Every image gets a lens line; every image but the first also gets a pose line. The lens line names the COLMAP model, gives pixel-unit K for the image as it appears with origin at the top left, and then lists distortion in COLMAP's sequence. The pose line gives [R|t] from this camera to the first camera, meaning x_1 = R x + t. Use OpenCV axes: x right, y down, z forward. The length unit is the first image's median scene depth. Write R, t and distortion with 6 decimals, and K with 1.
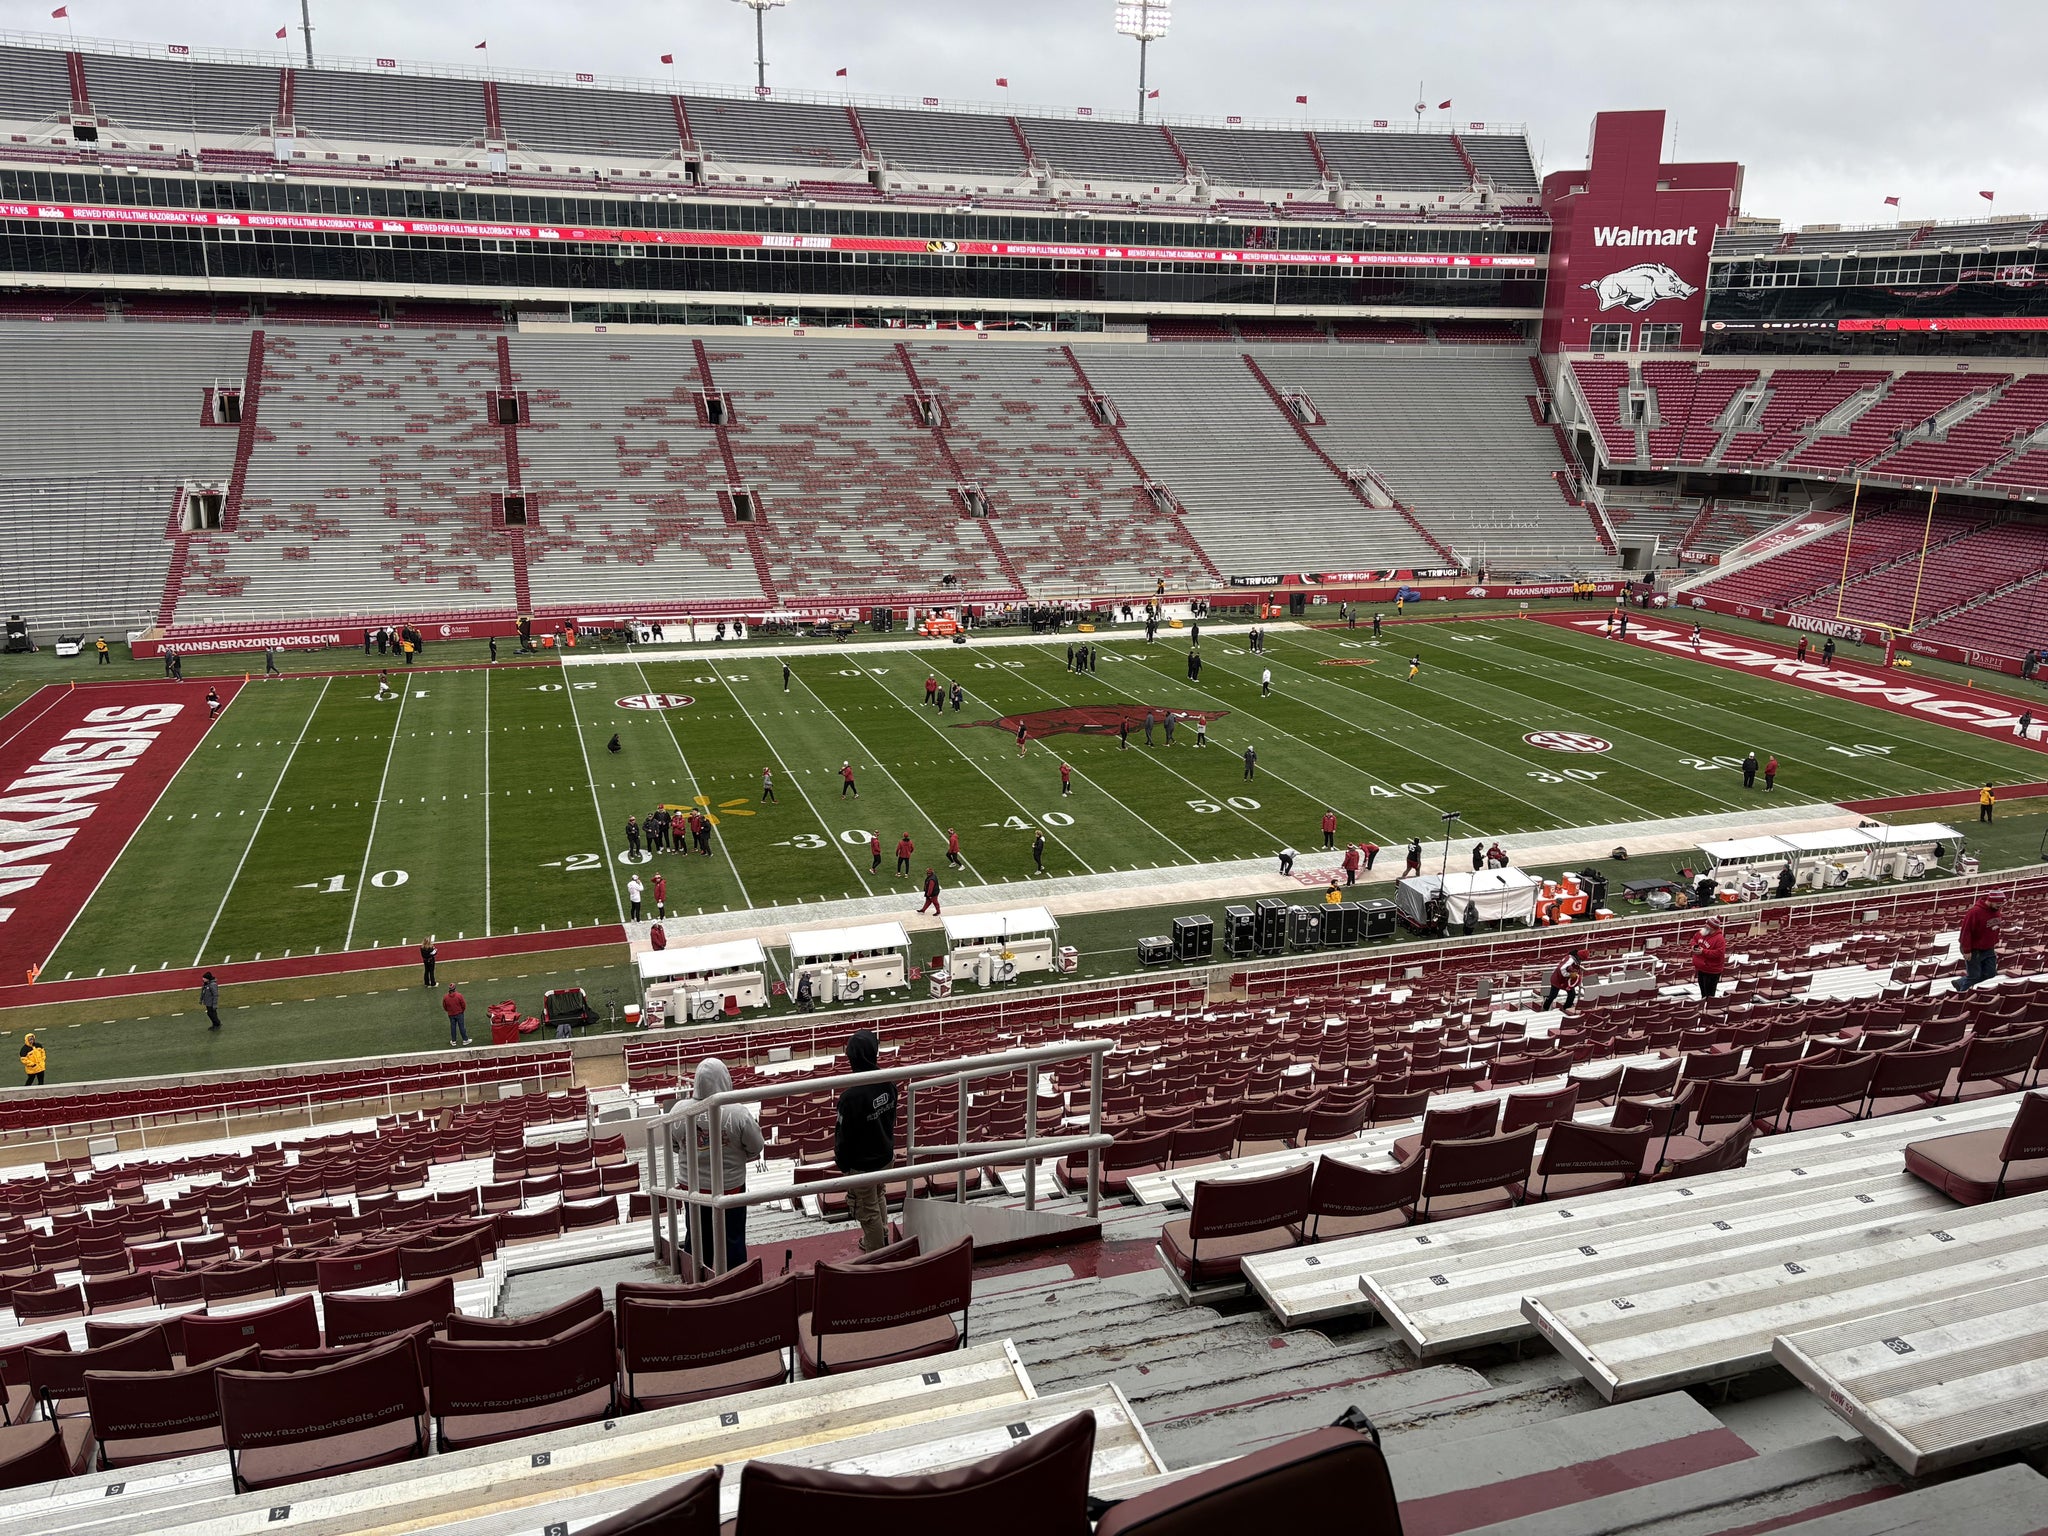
lens RADIAL K [[1543.6, 0, 1024.0], [0, 1543.6, 768.0], [0, 0, 1]] dist [0.037293, -0.003994]
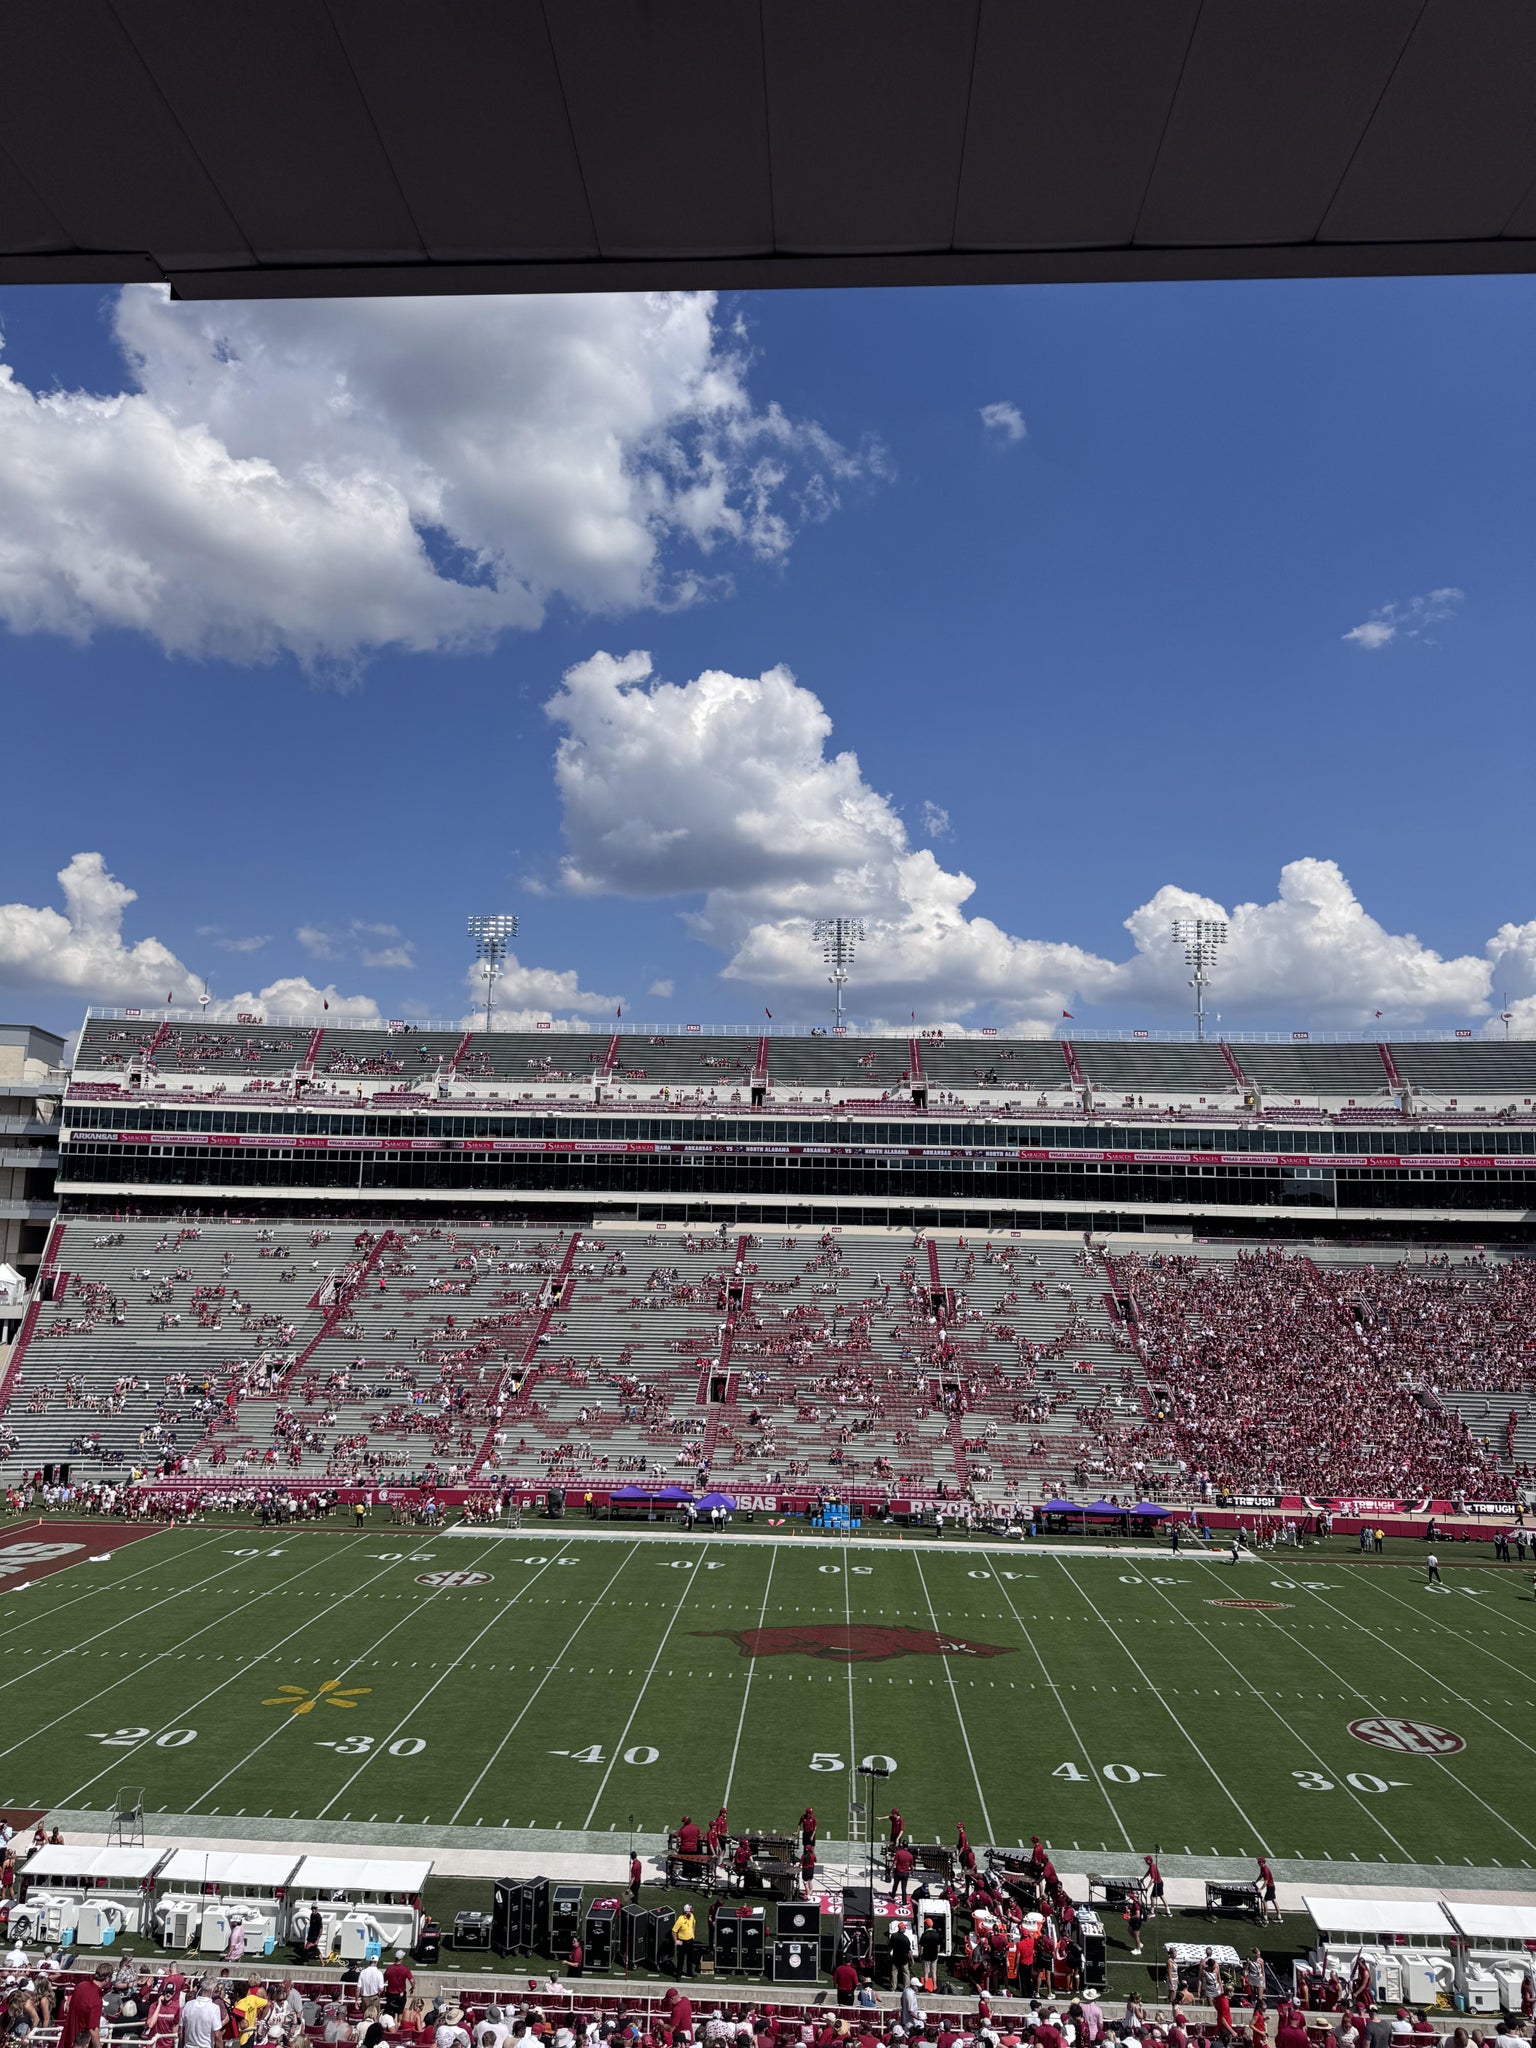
lens RADIAL K [[1445.8, 0, 770.1], [0, 1445.8, 964.4], [0, 0, 1]] dist [0.000253, -0.004876]
pose [[0.935360, -0.058067, -0.348897, 0.175427], [-0.102542, 0.899547, -0.424617, -0.013268], [0.338506, 0.432946, 0.835447, 0.055871]]
